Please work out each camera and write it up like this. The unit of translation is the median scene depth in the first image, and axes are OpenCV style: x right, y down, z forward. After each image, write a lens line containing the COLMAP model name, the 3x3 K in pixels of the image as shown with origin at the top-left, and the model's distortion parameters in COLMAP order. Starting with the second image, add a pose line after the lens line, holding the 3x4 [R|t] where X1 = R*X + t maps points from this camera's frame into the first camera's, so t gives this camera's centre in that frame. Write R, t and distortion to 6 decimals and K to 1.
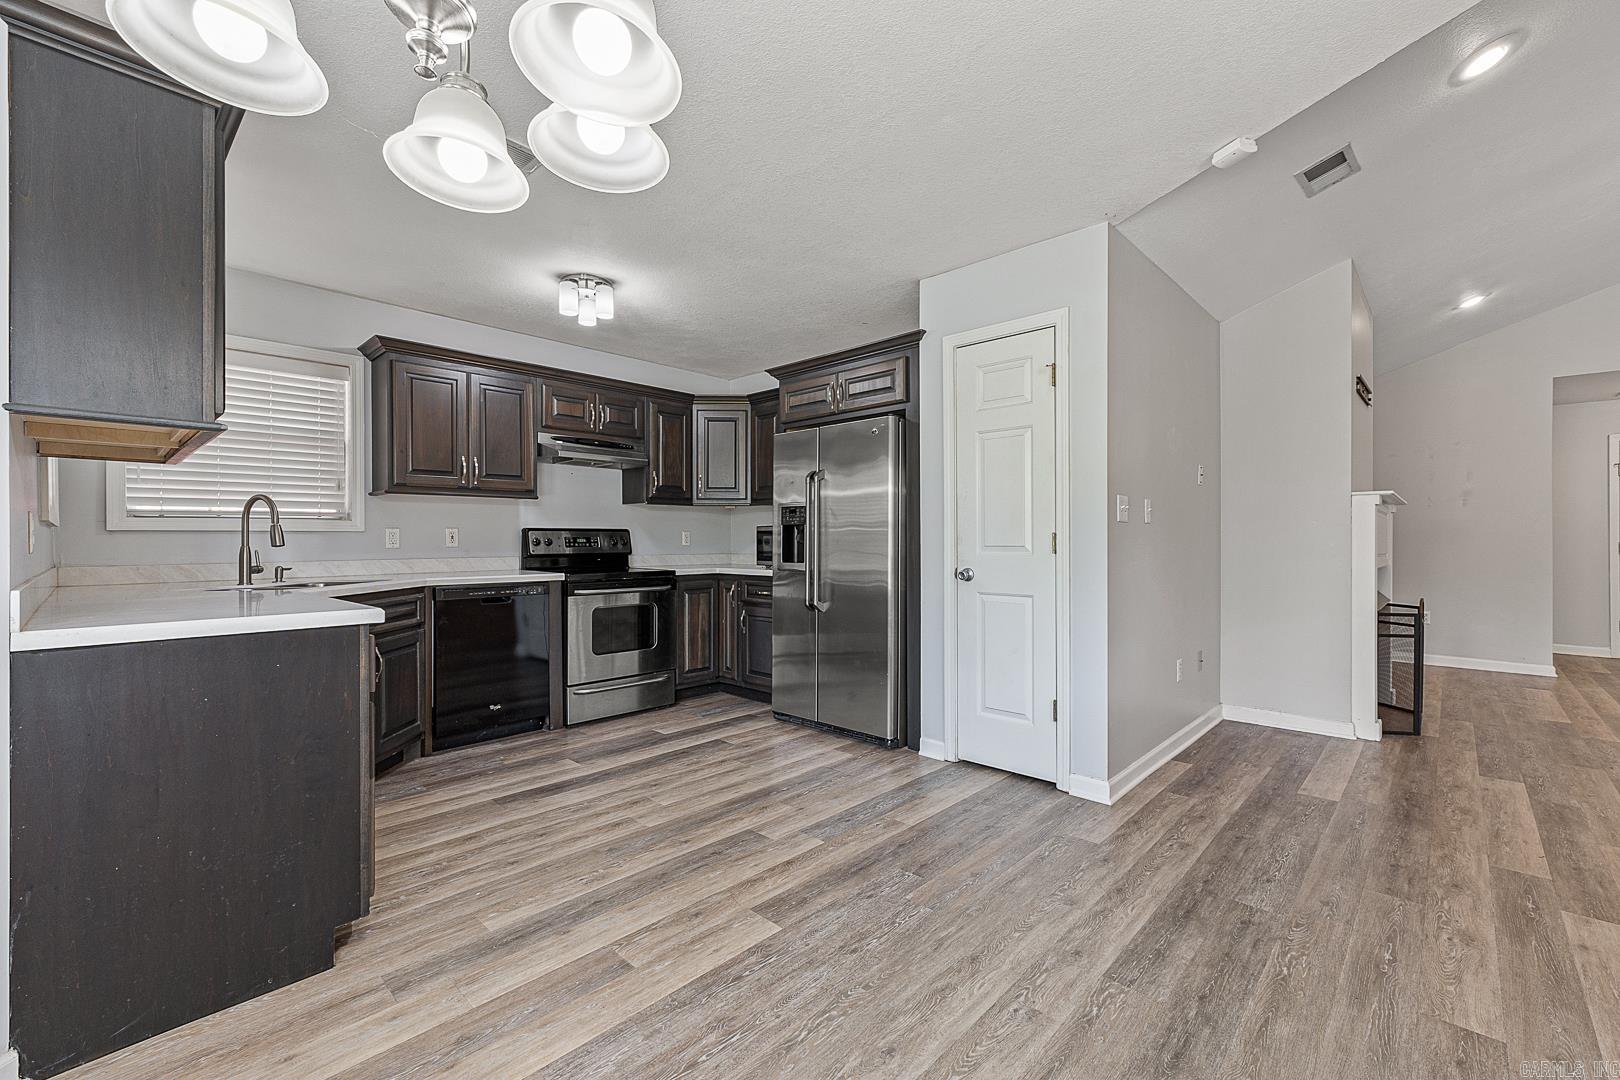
lens RADIAL K [[676.9, 0, 817.7], [0, 676.9, 543.5], [0, 0, 1]] dist [0.004644, -0.000205]
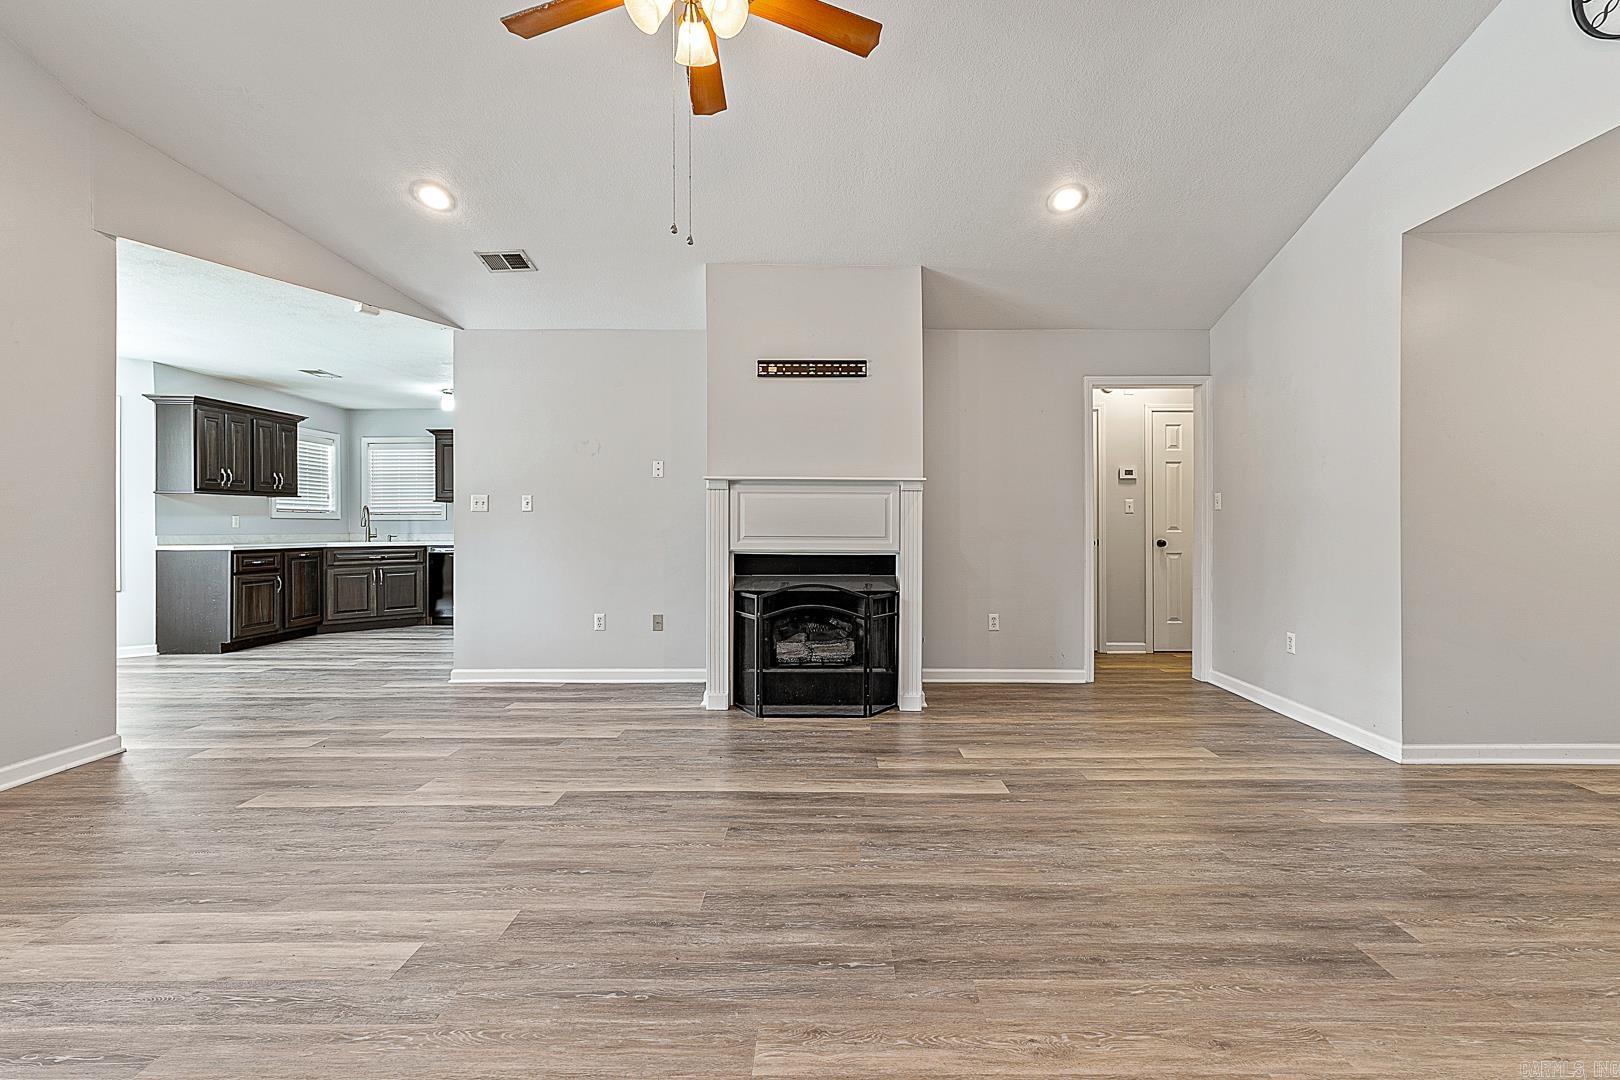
lens RADIAL K [[695.4, 0, 836.2], [0, 695.4, 530.6], [0, 0, 1]] dist [0.004323, 0.000171]
pose [[0.693356, 0.005730, -0.720572, 1.766846], [-0.002811, 0.999982, 0.005247, 0.001103], [0.720590, -0.001612, 0.693360, 0.382082]]
